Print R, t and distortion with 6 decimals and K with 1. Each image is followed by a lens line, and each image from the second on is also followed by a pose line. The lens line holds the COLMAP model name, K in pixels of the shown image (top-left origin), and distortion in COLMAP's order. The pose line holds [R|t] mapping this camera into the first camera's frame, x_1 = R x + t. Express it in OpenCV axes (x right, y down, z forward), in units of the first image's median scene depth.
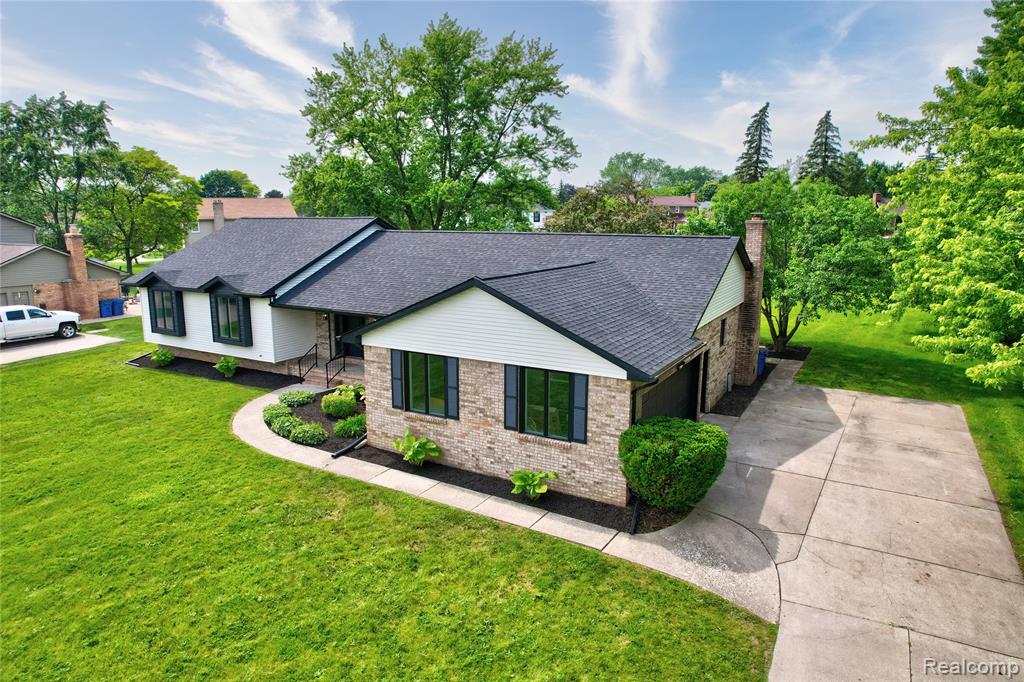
lens RADIAL K [[659.2, 0, 512.0], [0, 659.2, 341.0], [0, 0, 1]] dist [-0.076412, 0.066403]
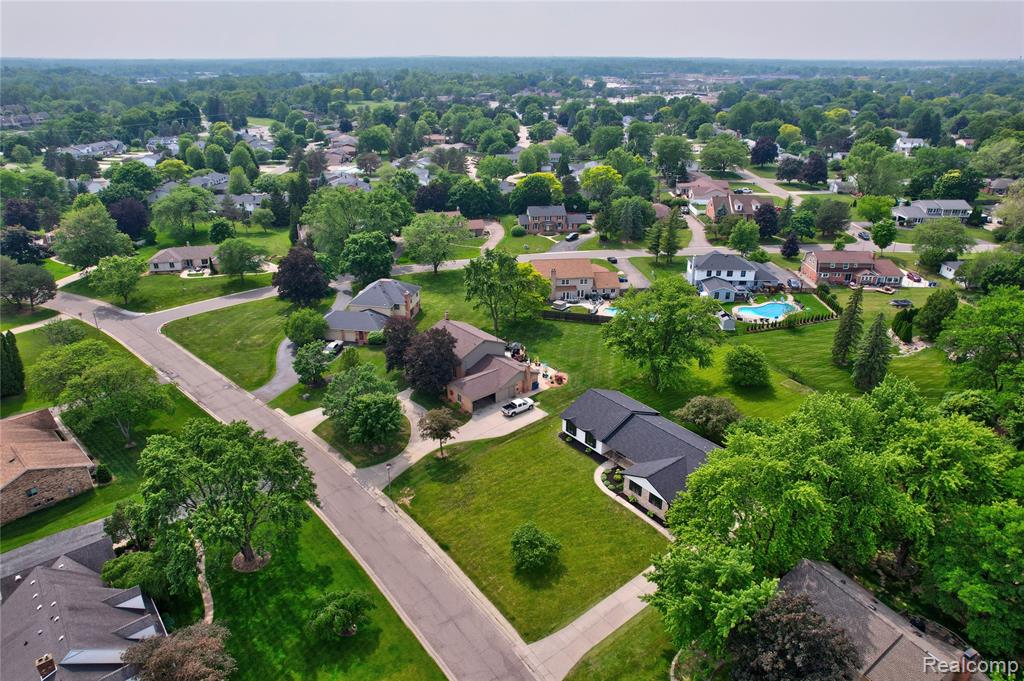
lens RADIAL K [[643.5, 0, 502.2], [0, 643.5, 370.9], [0, 0, 1]] dist [-0.077138, 0.059969]
pose [[0.921929, 0.165776, -0.350095, 0.523056], [-0.061809, 0.955173, 0.289524, -2.265612], [0.382397, -0.245281, 0.890848, -3.756792]]
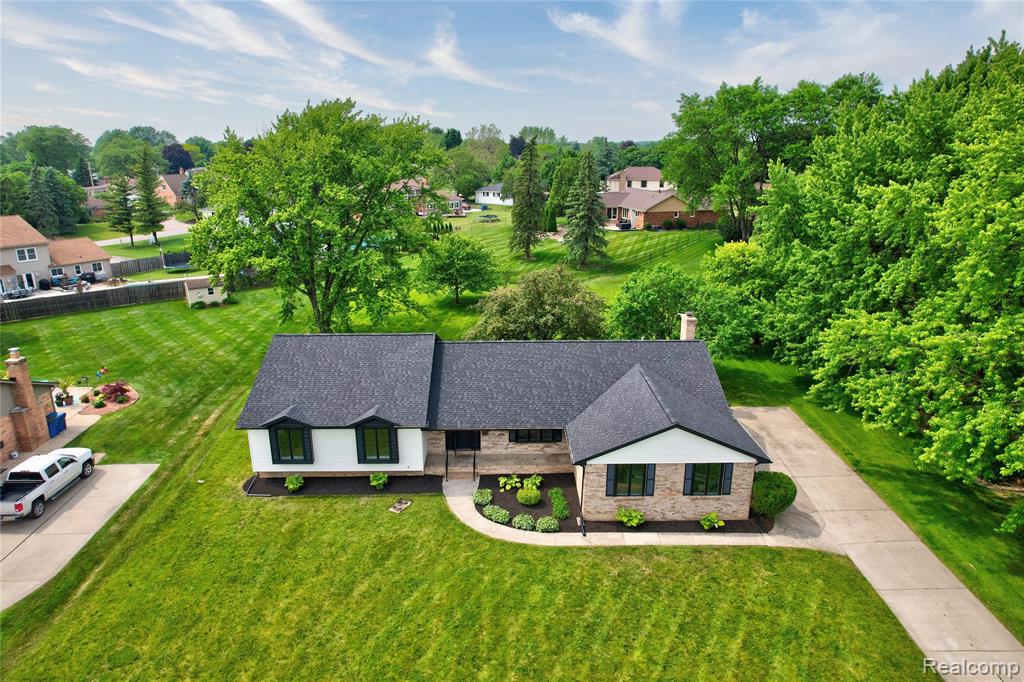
lens RADIAL K [[659.2, 0, 512.0], [0, 659.2, 341.0], [0, 0, 1]] dist [-0.076412, 0.066403]
pose [[0.860034, -0.155275, 0.486036, -1.214313], [0.100165, 0.985414, 0.137571, -0.579809], [-0.500308, -0.069632, 0.863043, -0.316781]]
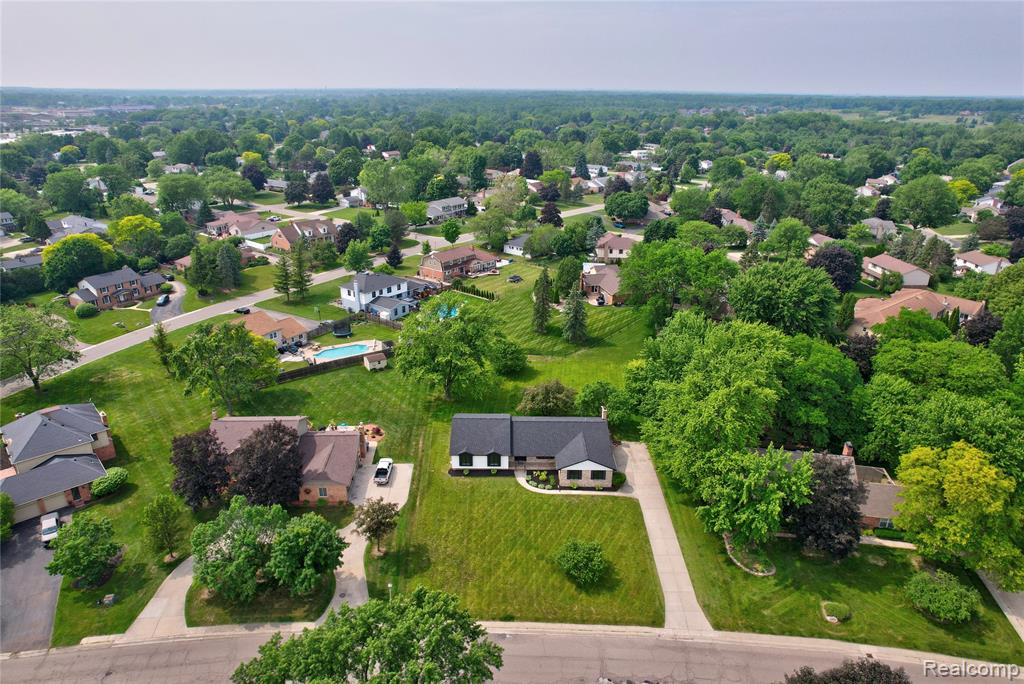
lens RADIAL K [[659.2, 0, 512.0], [0, 659.2, 342.0], [0, 0, 1]] dist [-0.076412, 0.066403]
pose [[0.867666, -0.178654, 0.463938, -3.098394], [0.084679, 0.972672, 0.216191, -2.374960], [-0.489883, -0.148295, 0.859083, -3.515982]]
